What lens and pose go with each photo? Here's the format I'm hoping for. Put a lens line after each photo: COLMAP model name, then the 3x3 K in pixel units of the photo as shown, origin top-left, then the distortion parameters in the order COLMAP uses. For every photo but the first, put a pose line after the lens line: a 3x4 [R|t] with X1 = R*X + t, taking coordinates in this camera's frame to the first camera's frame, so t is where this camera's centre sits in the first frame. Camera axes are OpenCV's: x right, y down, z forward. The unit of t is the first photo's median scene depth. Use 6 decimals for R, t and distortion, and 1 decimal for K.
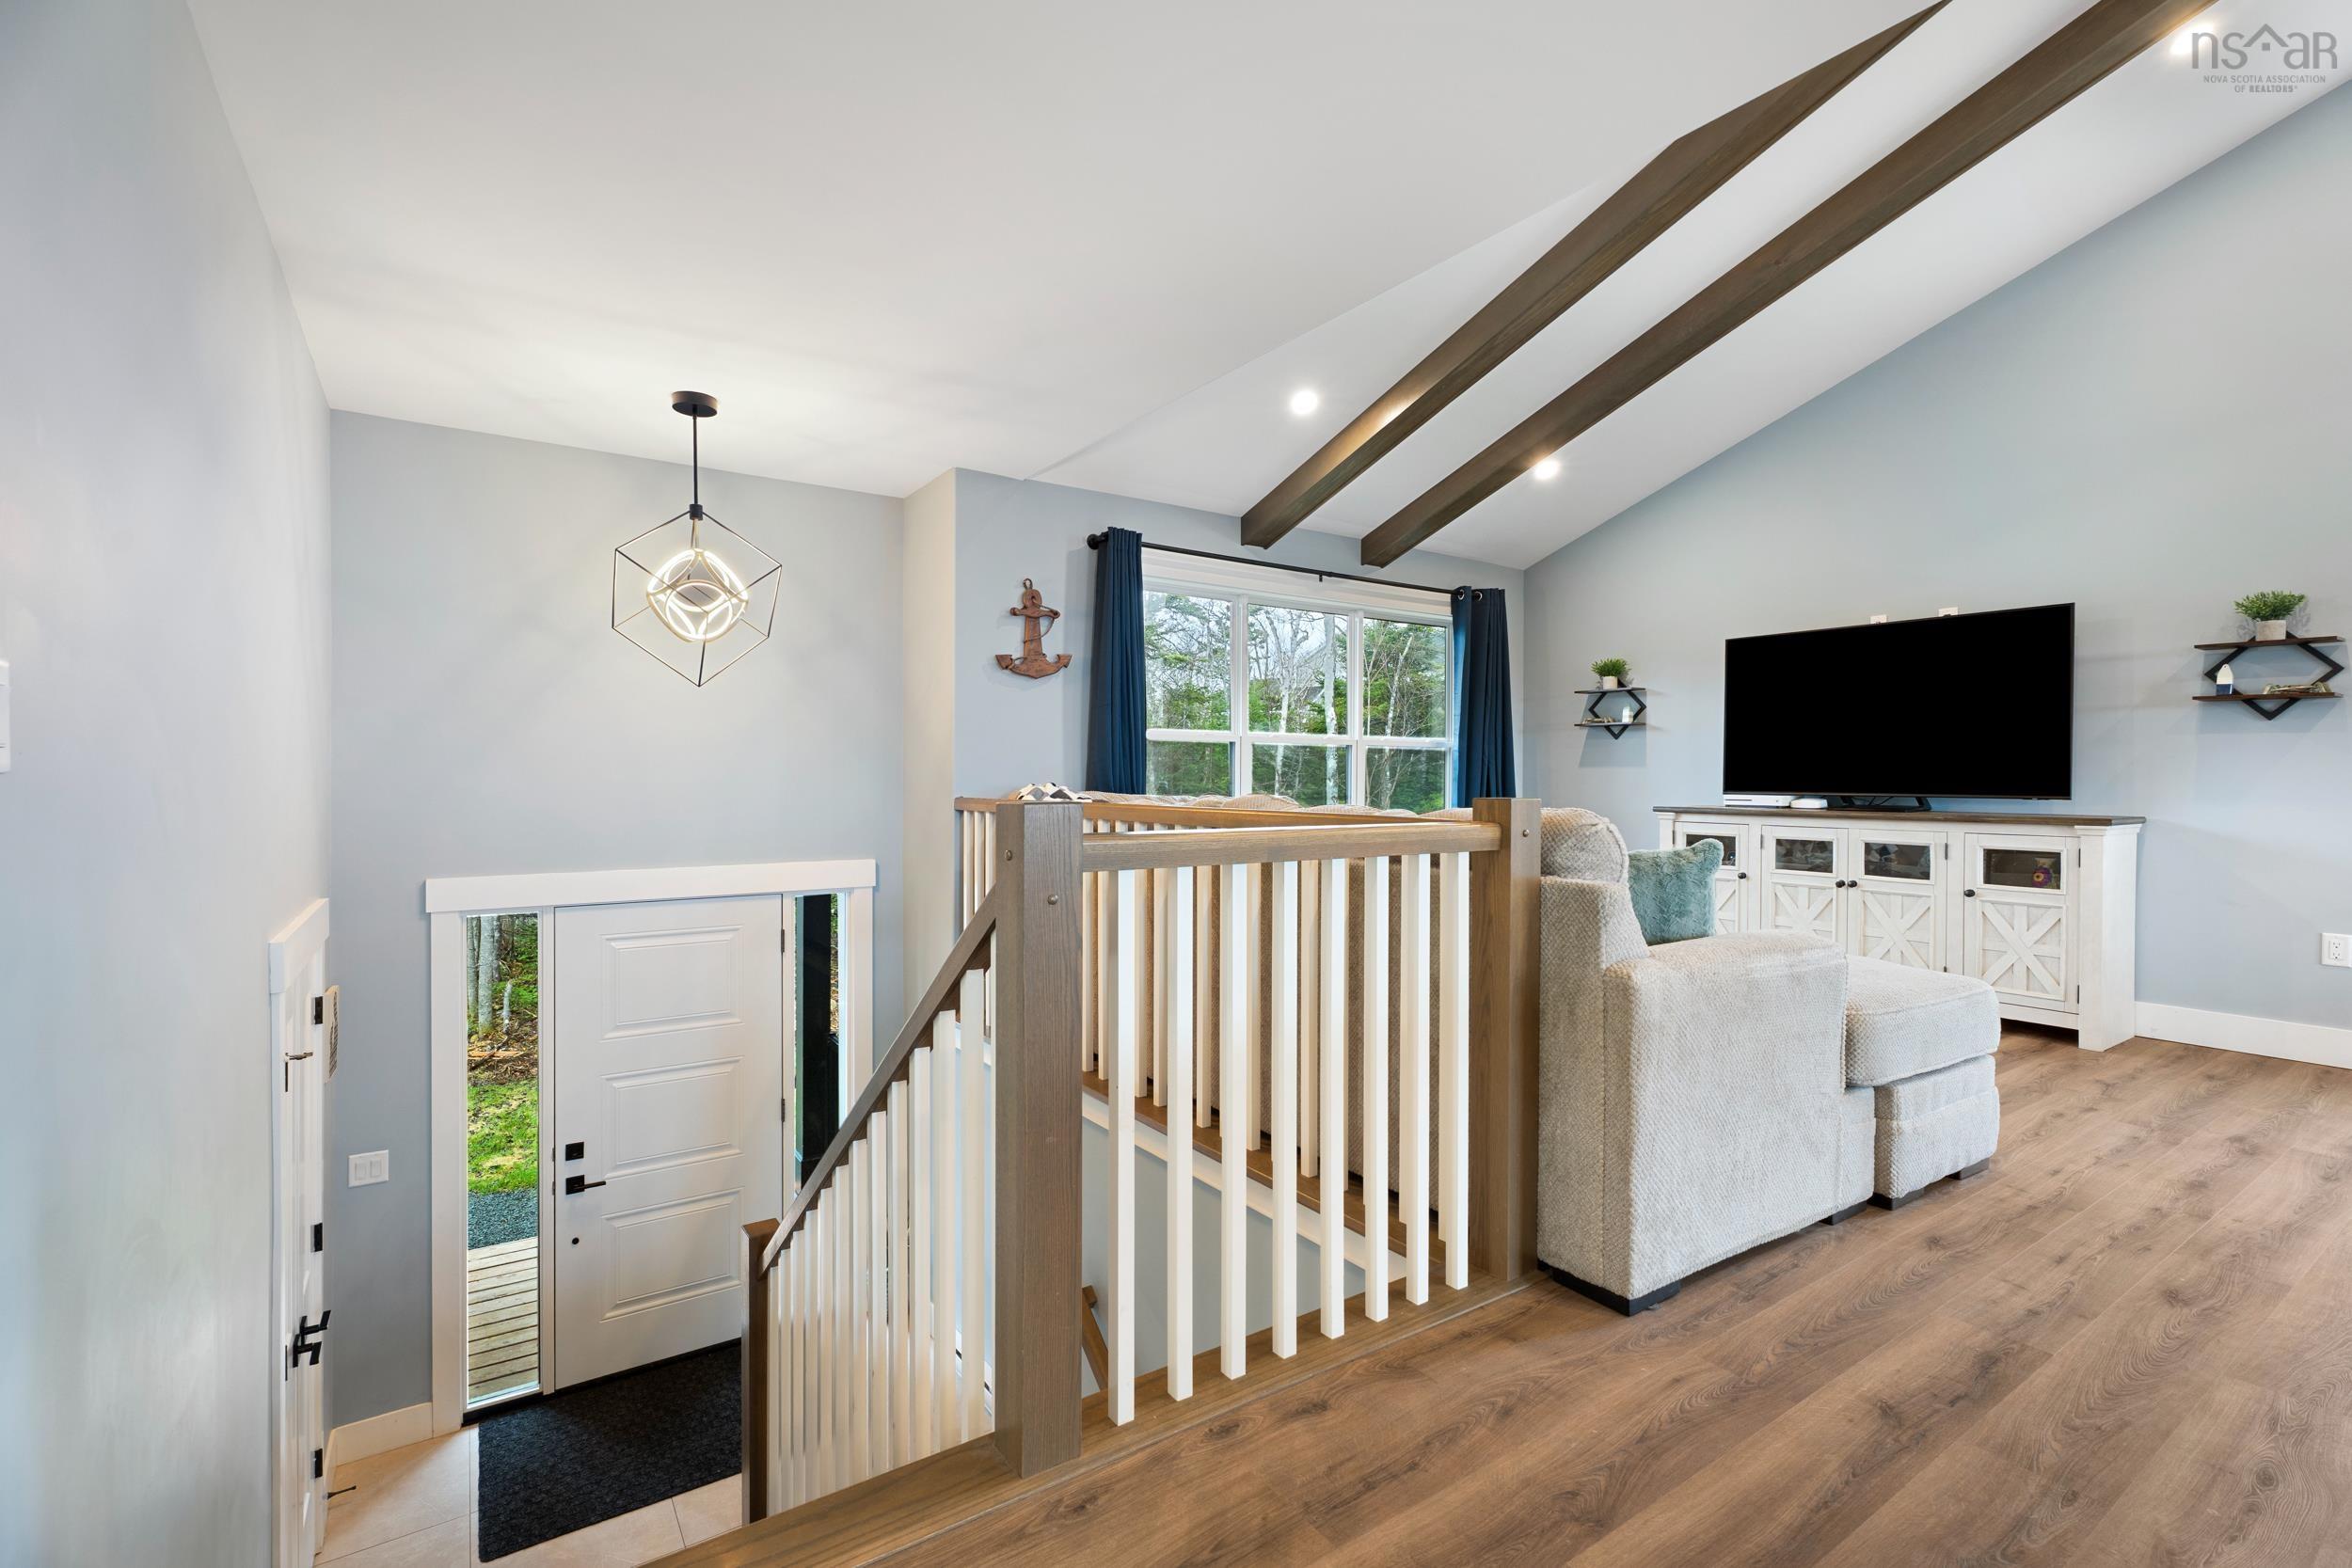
lens RADIAL K [[1044.8, 0, 1153.6], [0, 1044.8, 787.7], [0, 0, 1]] dist [0.003980, -0.000289]
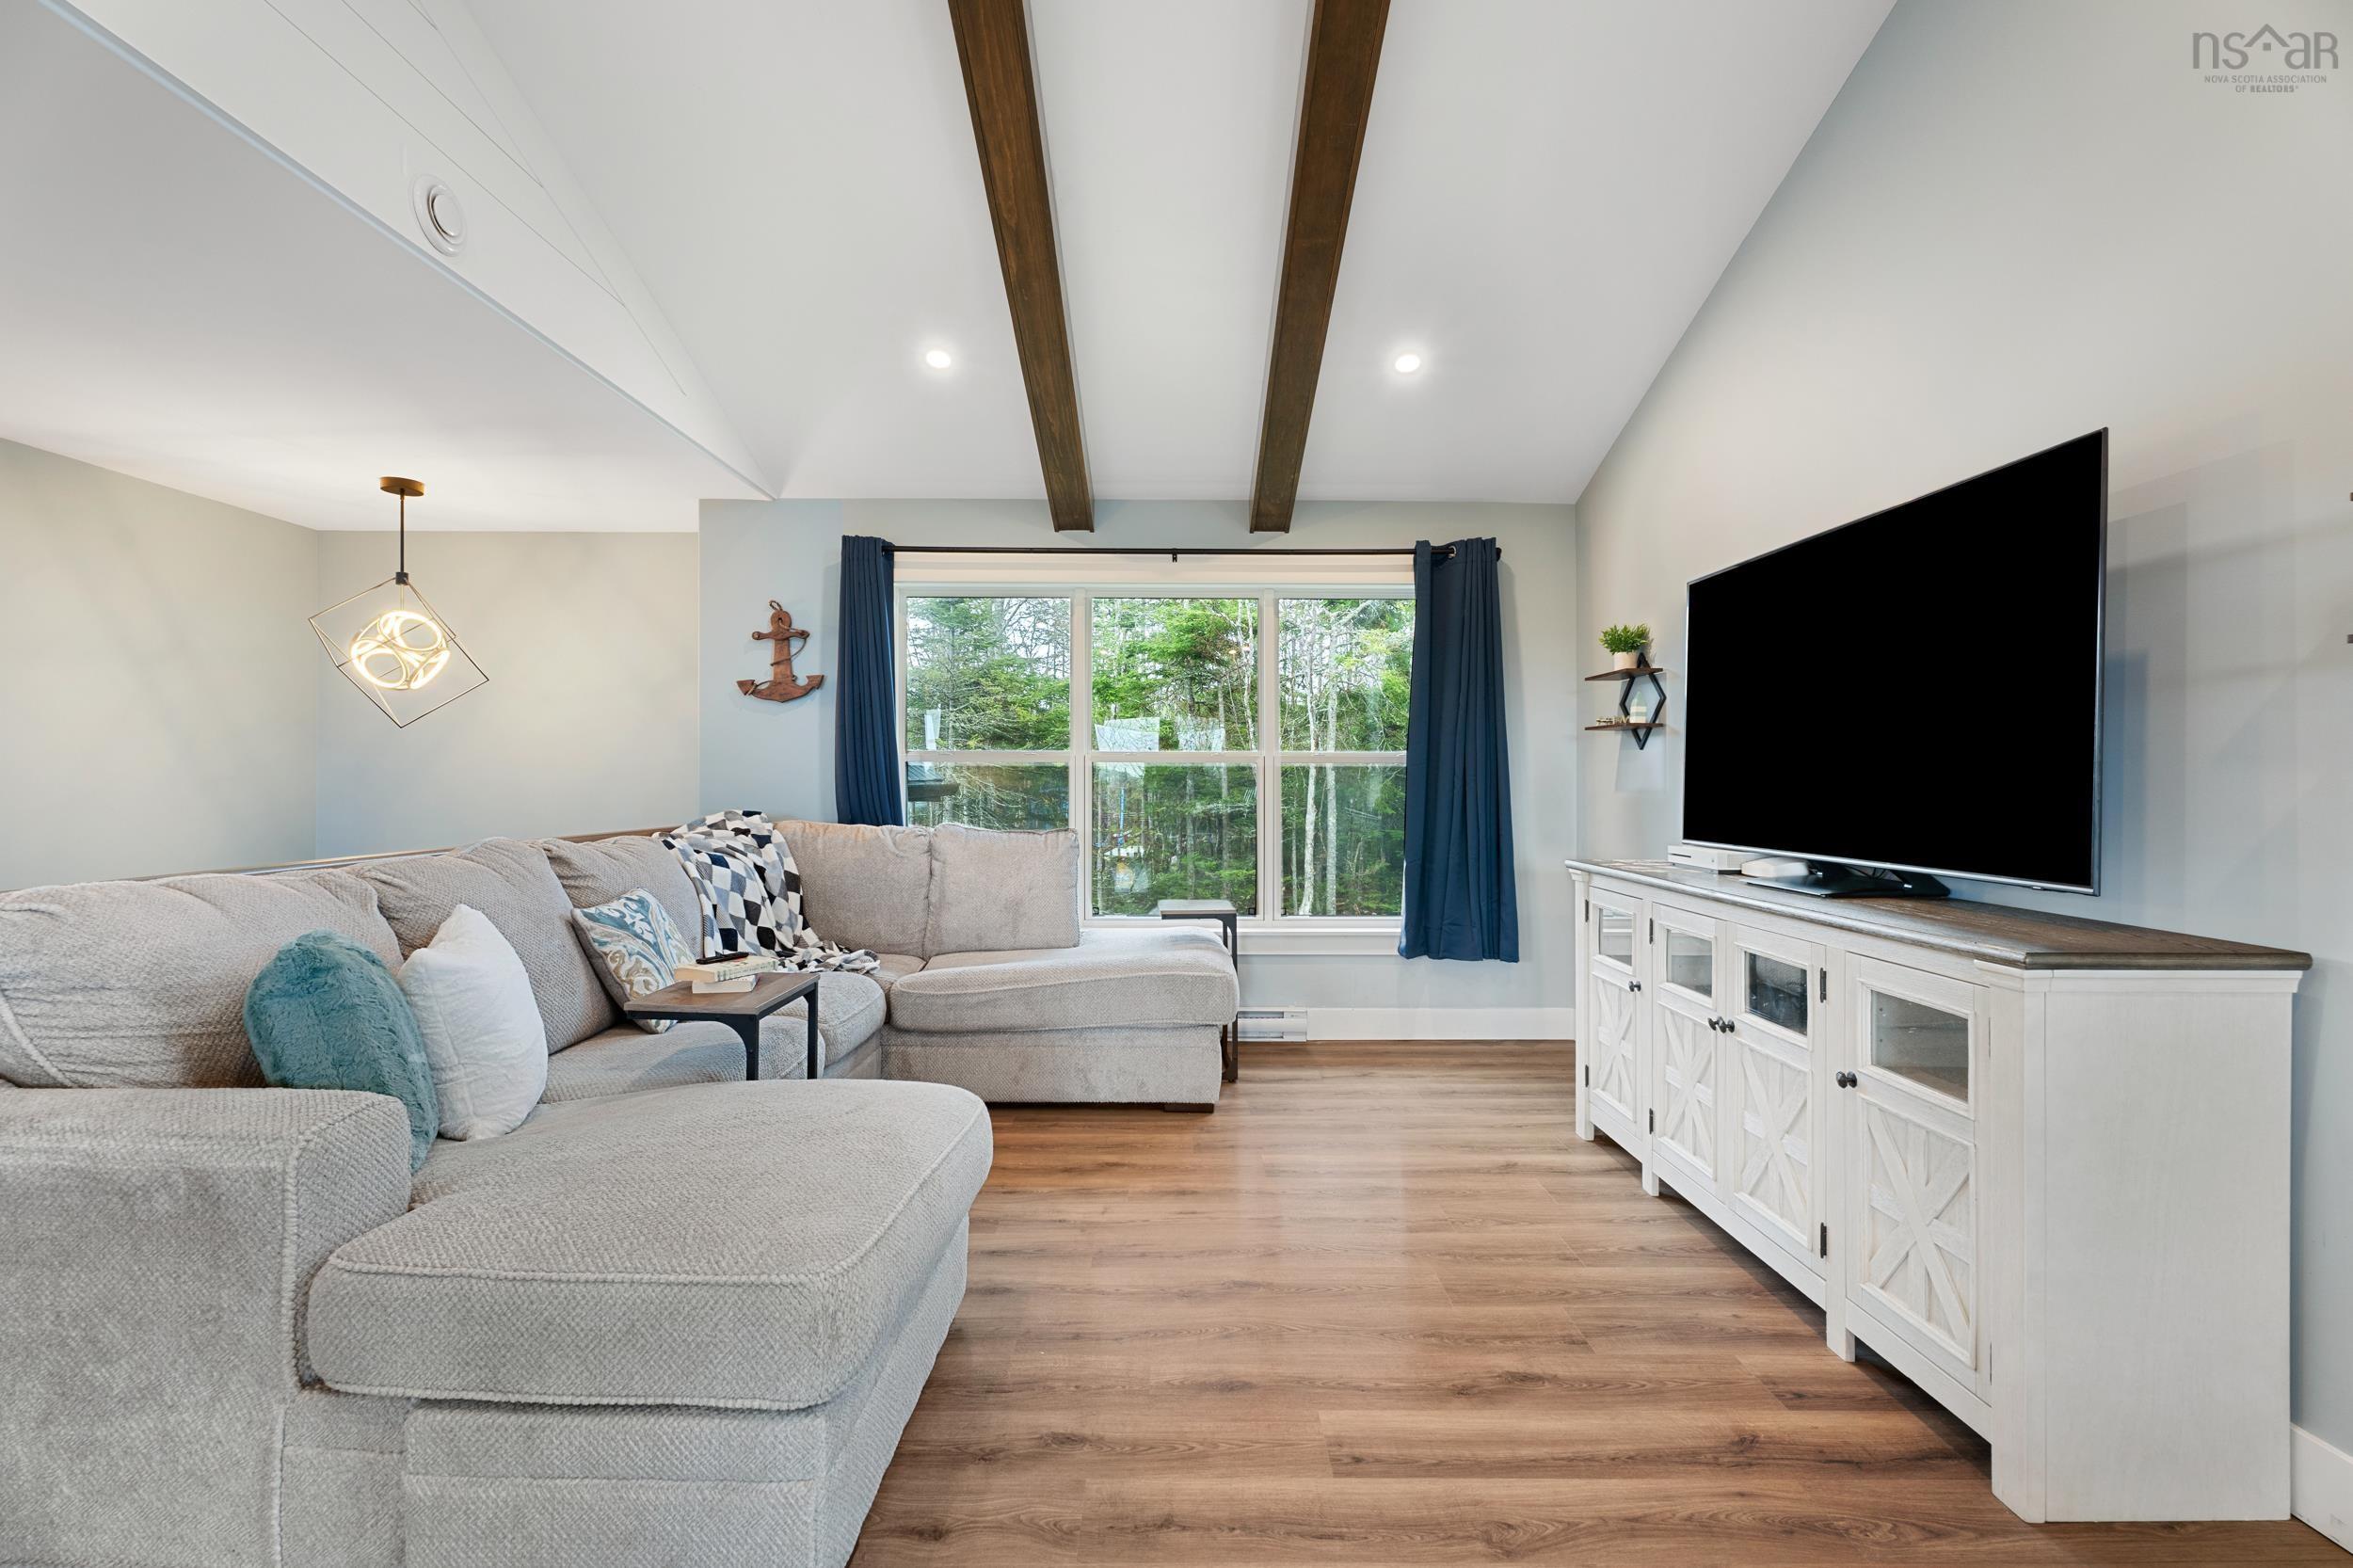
lens RADIAL K [[1045.3, 0, 1170.3], [0, 1045.3, 780.5], [0, 0, 1]] dist [0.003980, -0.000289]
pose [[0.832475, -0.000321, -0.554063, 0.709990], [-0.006010, 0.999936, -0.009608, -0.025438], [0.554030, 0.011328, 0.832419, 0.393189]]
